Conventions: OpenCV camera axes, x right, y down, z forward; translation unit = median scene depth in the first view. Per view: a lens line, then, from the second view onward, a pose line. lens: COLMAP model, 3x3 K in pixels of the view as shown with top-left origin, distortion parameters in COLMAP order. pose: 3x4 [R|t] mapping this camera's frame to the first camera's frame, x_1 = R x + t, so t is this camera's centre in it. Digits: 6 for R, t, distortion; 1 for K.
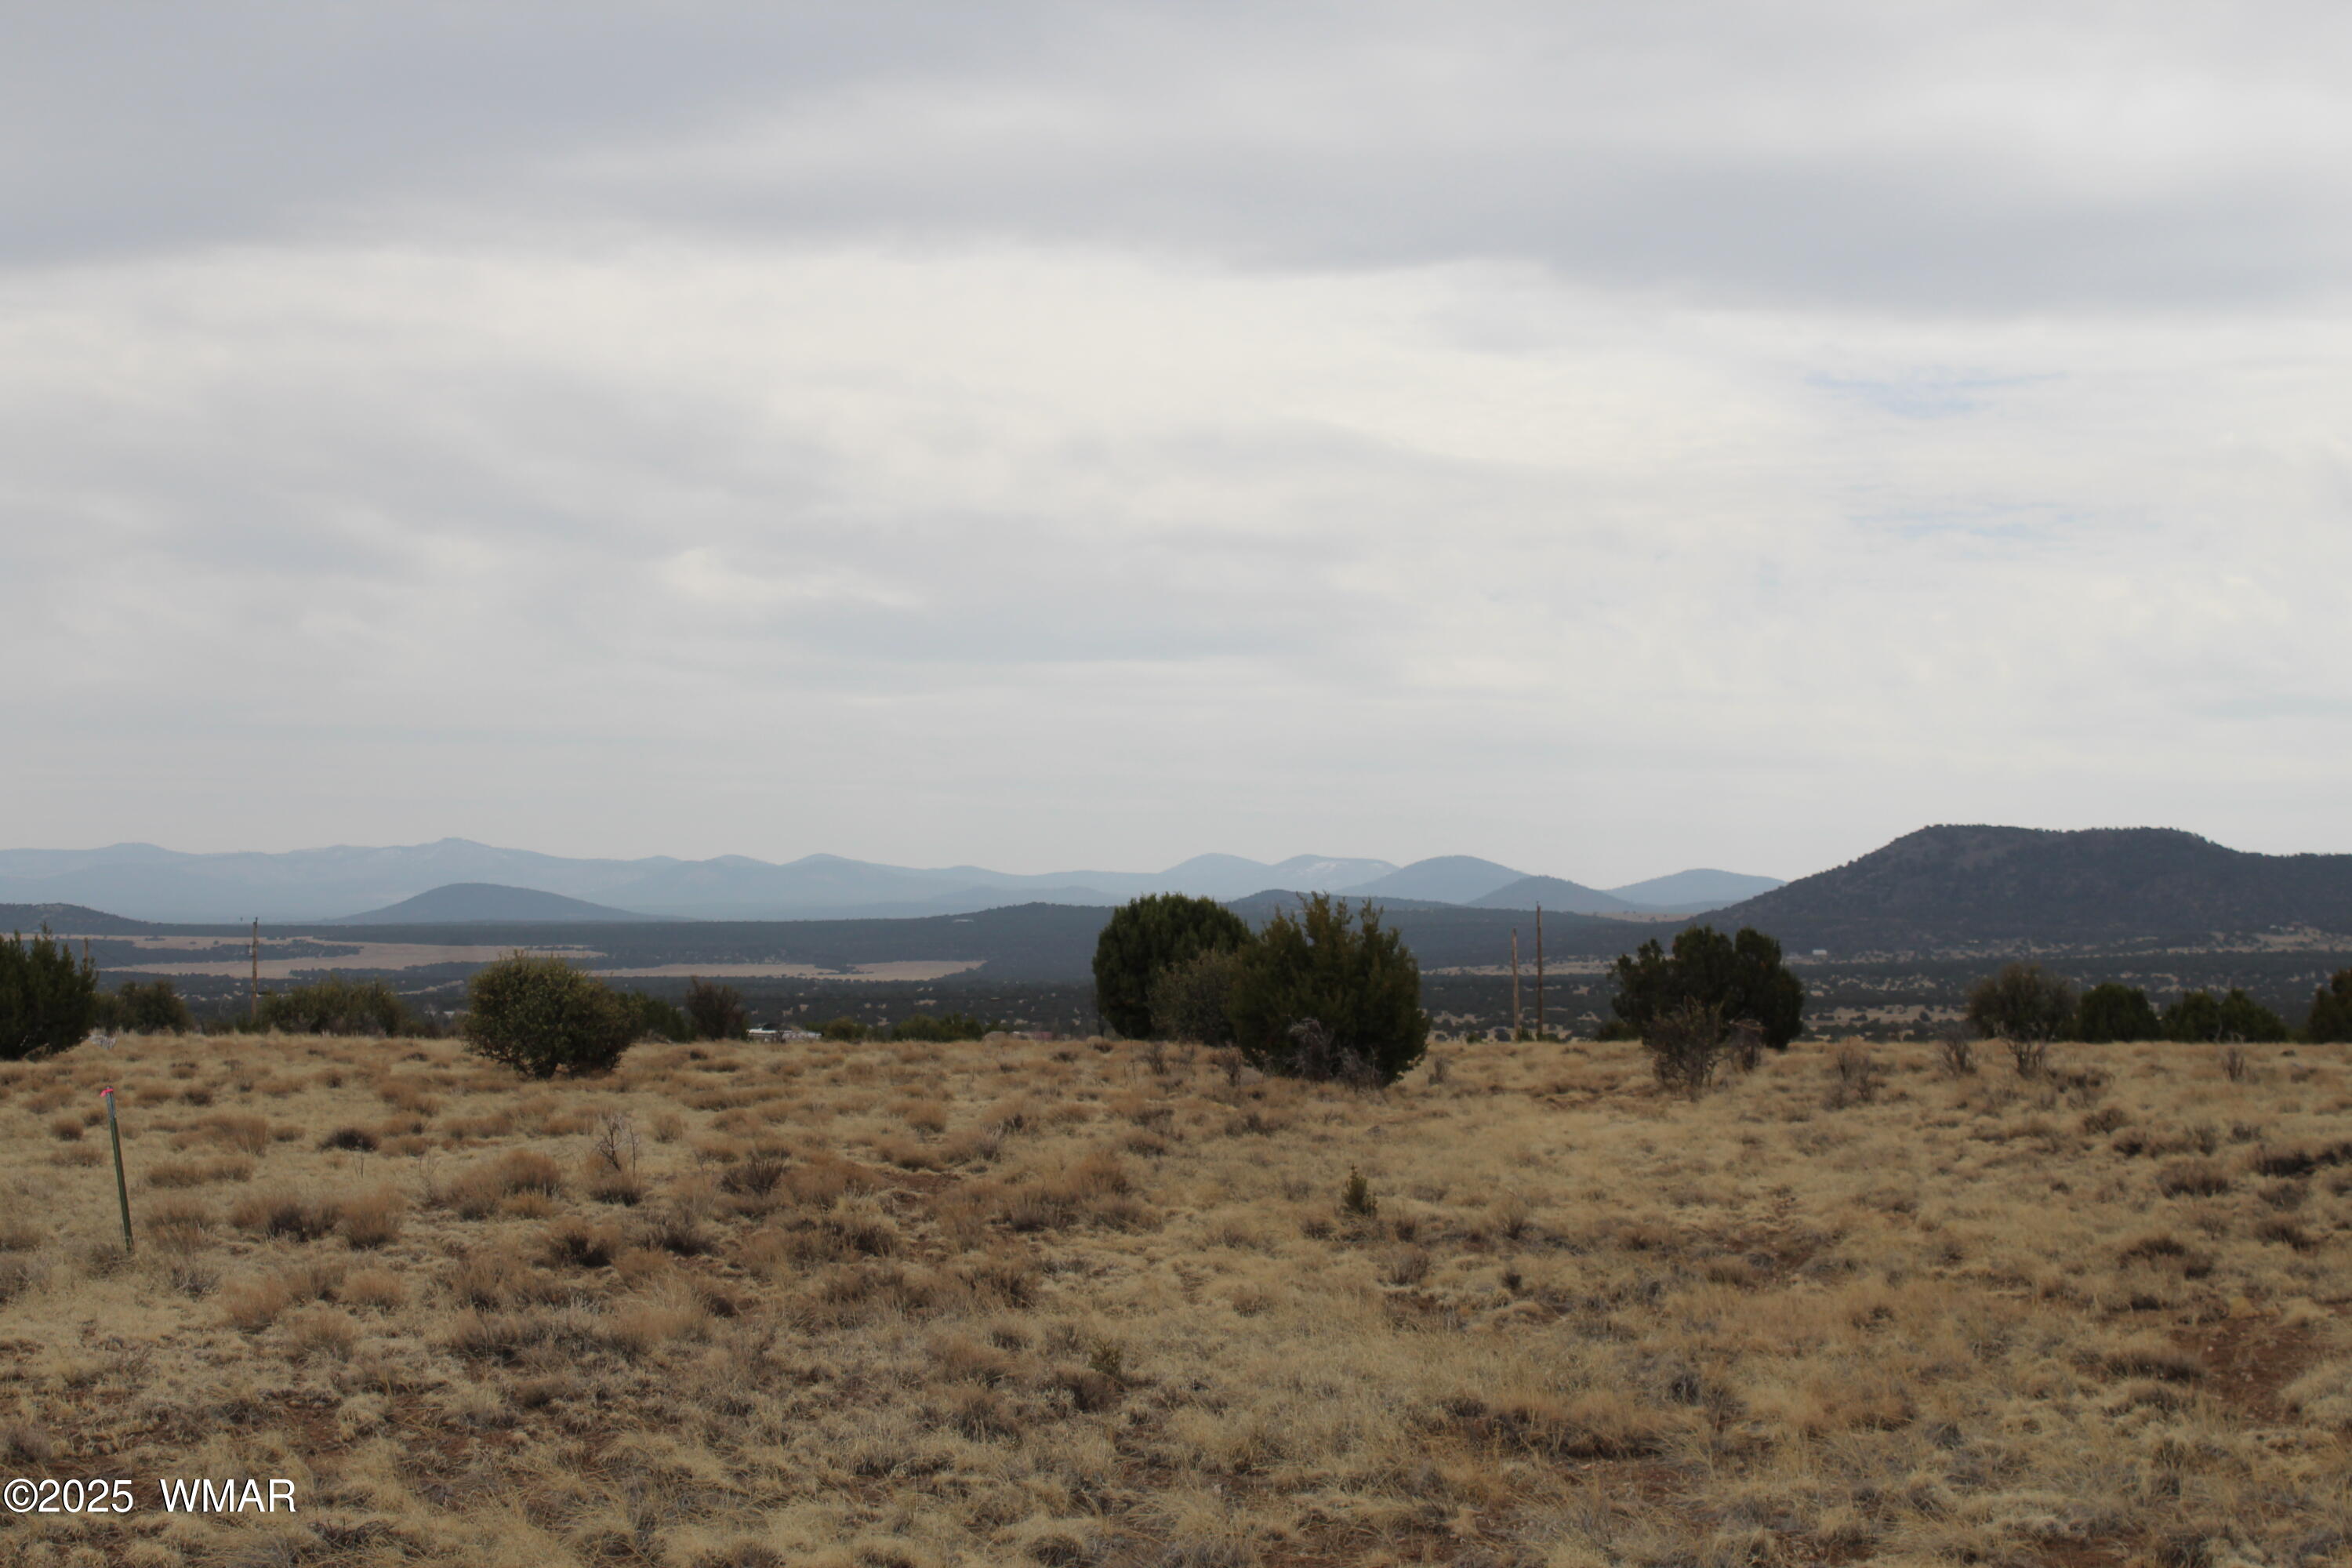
lens RADIAL K [[4094.6, 0, 1176.0], [0, 4094.6, 784.0], [0, 0, 1]] dist [-0.026166, 0.185100]
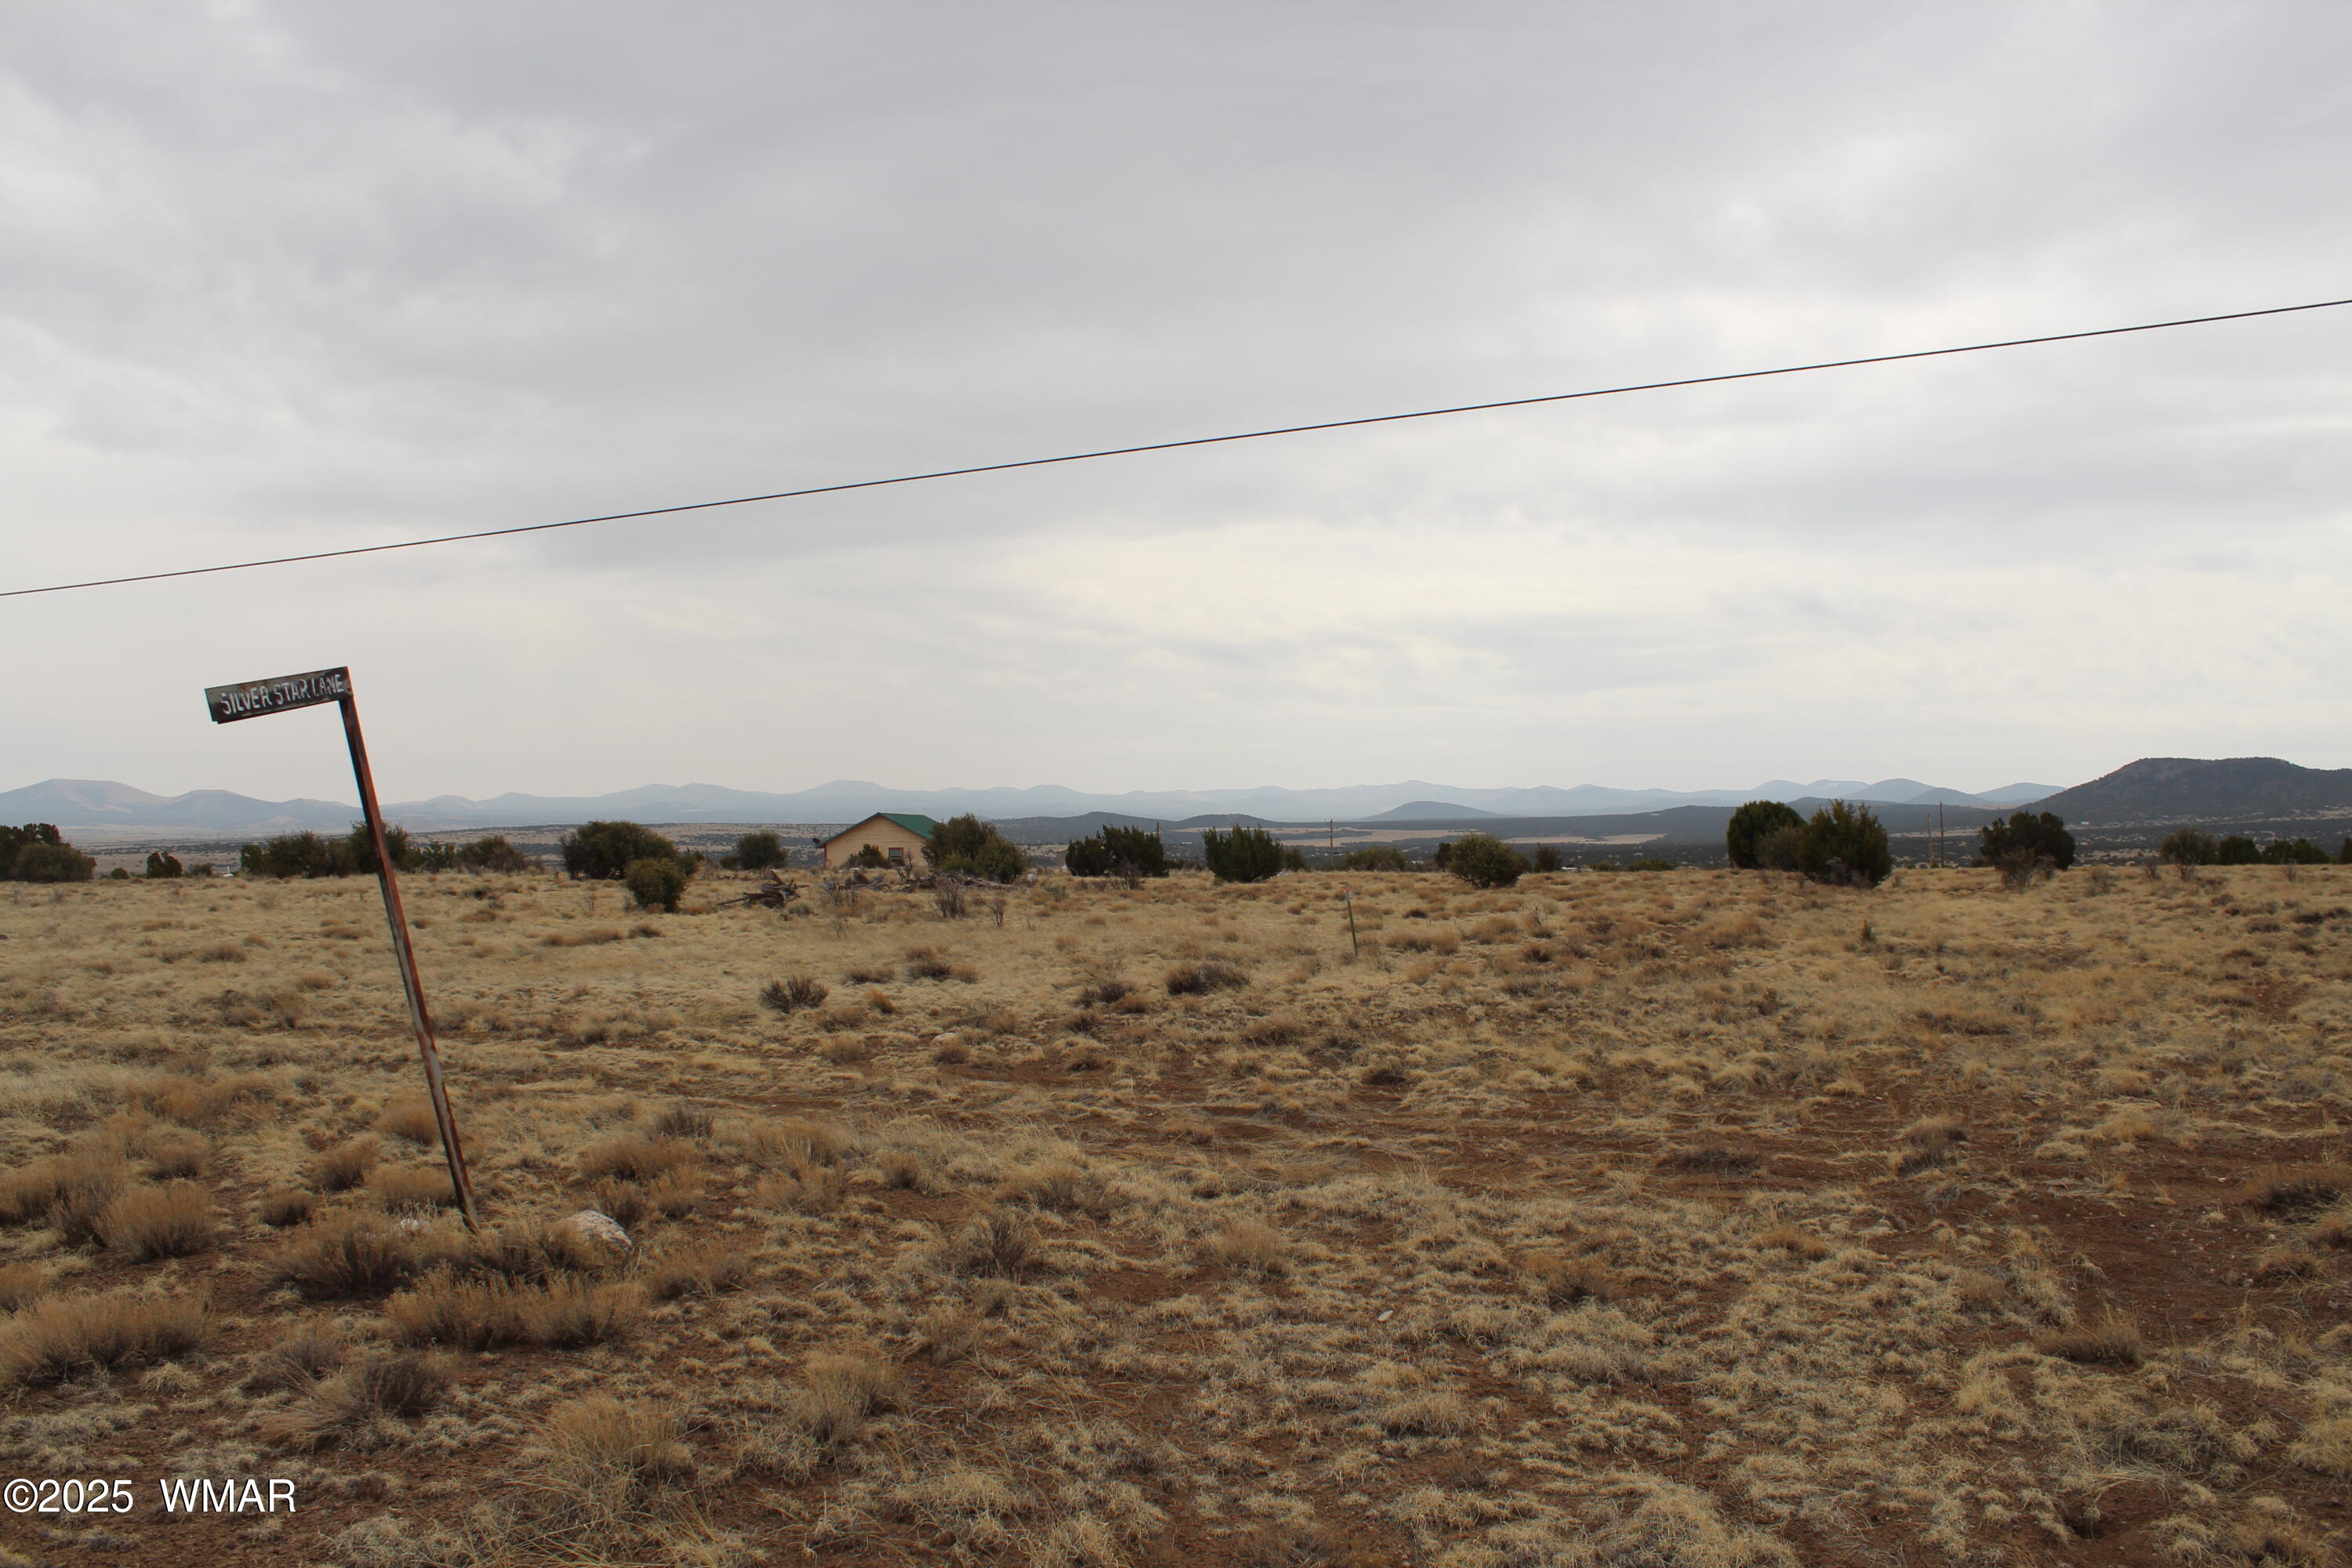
lens RADIAL K [[1948.4, 0, 1193.4], [0, 1948.4, 786.7], [0, 0, 1]] dist [-0.151778, 0.126243]
pose [[0.959769, -0.020146, -0.280066, -0.013419], [0.025017, 0.999591, 0.013830, -0.004073], [0.279672, -0.020280, 0.959881, -0.104055]]
